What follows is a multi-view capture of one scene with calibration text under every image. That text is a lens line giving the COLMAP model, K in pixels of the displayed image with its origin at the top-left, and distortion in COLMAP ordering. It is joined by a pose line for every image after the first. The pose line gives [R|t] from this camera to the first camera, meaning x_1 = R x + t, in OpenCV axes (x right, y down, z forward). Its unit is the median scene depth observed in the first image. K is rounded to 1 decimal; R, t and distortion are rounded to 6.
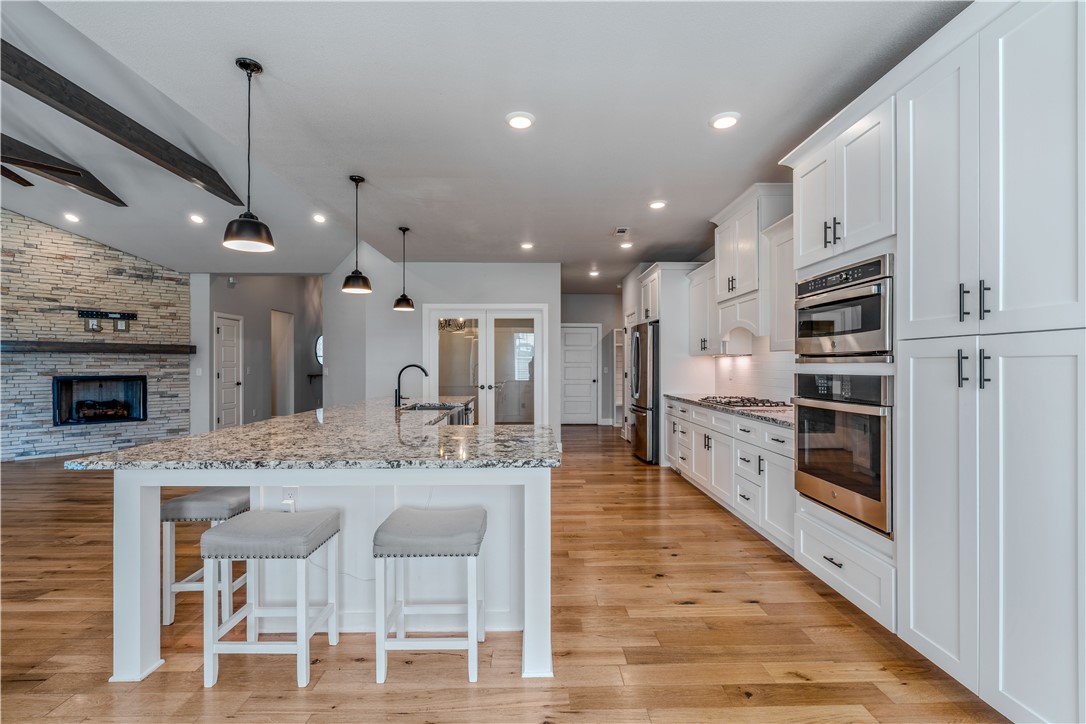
lens RADIAL K [[489.7, 0, 551.7], [0, 489.7, 365.0], [0, 0, 1]] dist [-0.014736, 0.000932]
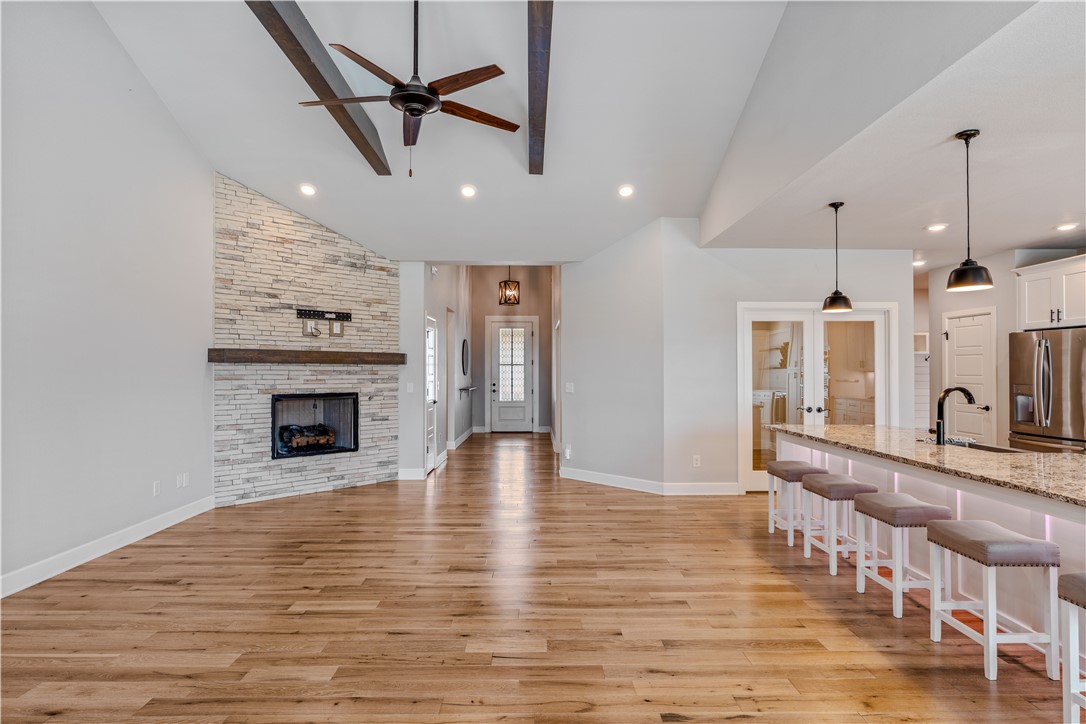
lens RADIAL K [[589.1, 0, 537.5], [0, 589.1, 363.0], [0, 0, 1]] dist [-0.025141, -0.002441]
pose [[0.999791, 0.002665, -0.020264, -0.556618], [-0.002939, 0.999905, -0.013494, -0.014702], [0.020226, 0.013551, 0.999704, 0.067062]]
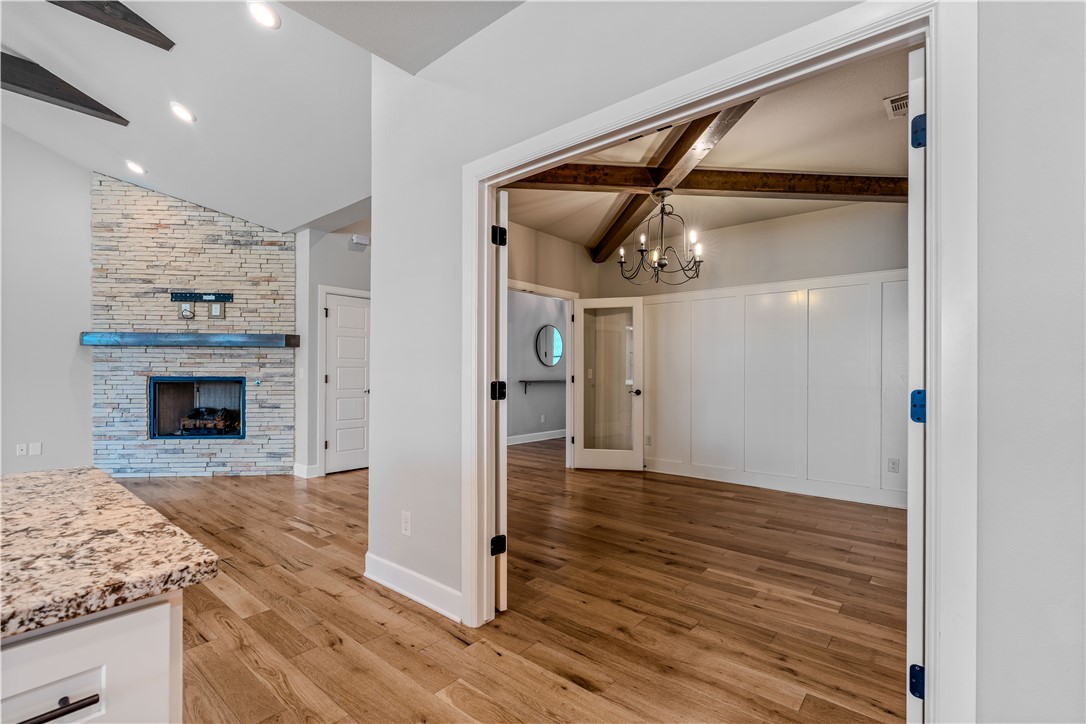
lens RADIAL K [[489.7, 0, 546.0], [0, 489.7, 367.0], [0, 0, 1]] dist [-0.014736, 0.000932]
pose [[0.750142, 0.006298, -0.661247, -0.005001], [-0.006312, 0.999977, 0.002364, 0.001498], [0.661247, 0.002401, 0.750164, 0.784876]]
